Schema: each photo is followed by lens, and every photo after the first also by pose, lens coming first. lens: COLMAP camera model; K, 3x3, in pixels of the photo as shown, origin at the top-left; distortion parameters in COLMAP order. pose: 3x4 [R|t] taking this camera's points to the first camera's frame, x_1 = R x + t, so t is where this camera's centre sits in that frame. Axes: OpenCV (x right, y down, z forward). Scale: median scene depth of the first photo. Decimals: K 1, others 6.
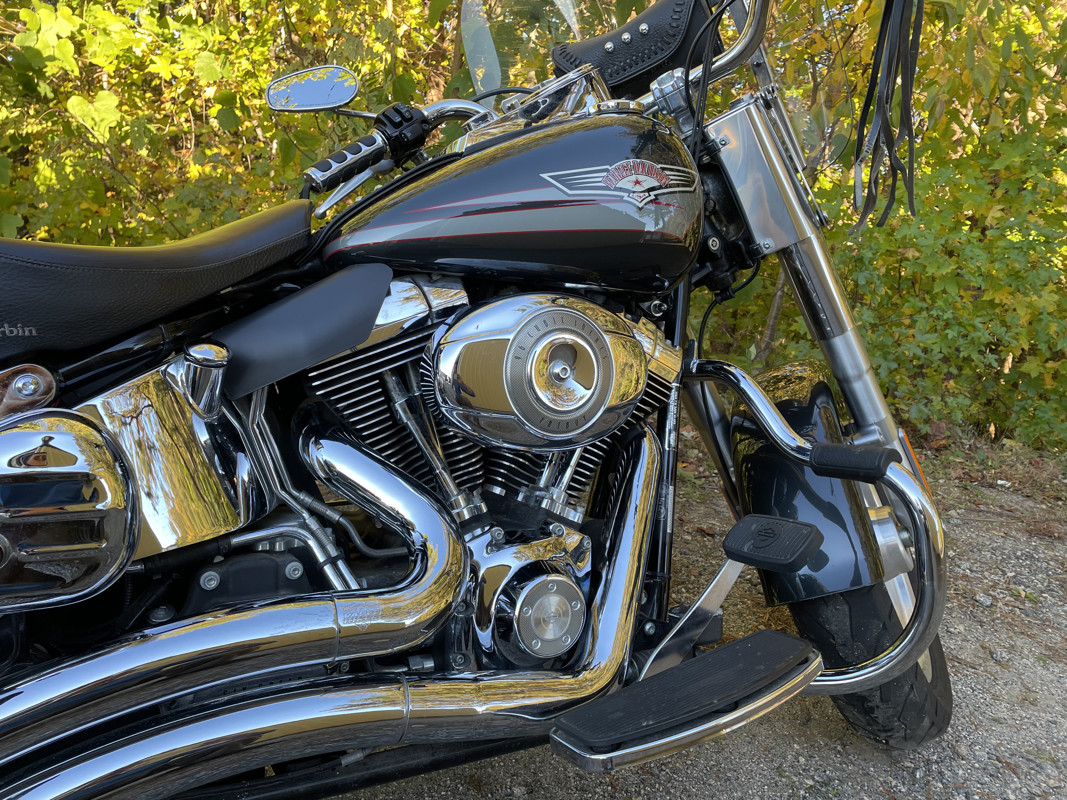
lens RADIAL K [[871.6, 0, 533.5], [0, 871.6, 400.0], [0, 0, 1]] dist [0.008381, 0.005049]
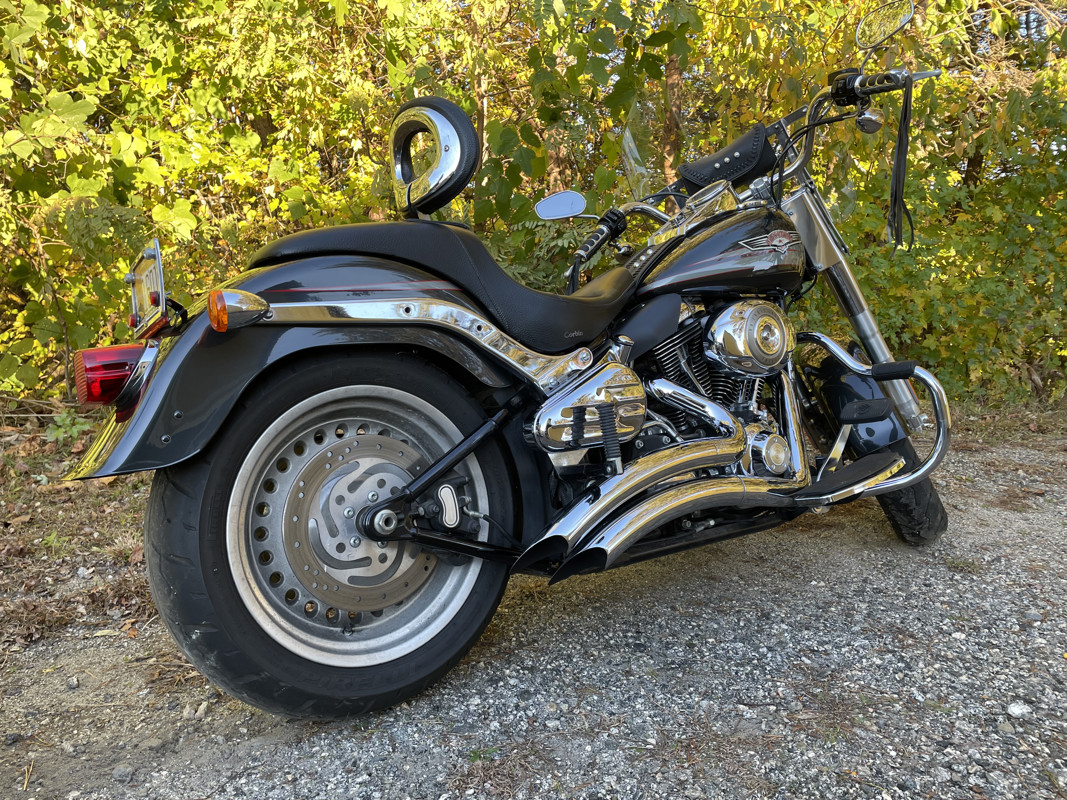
lens RADIAL K [[804.2, 0, 533.5], [0, 804.2, 400.0], [0, 0, 1]] dist [-0.002774, -0.001426]
pose [[0.990128, -0.115536, 0.079356, -0.484398], [0.118776, 0.992217, -0.037376, 0.087868], [-0.074420, 0.046432, 0.996145, -0.599958]]
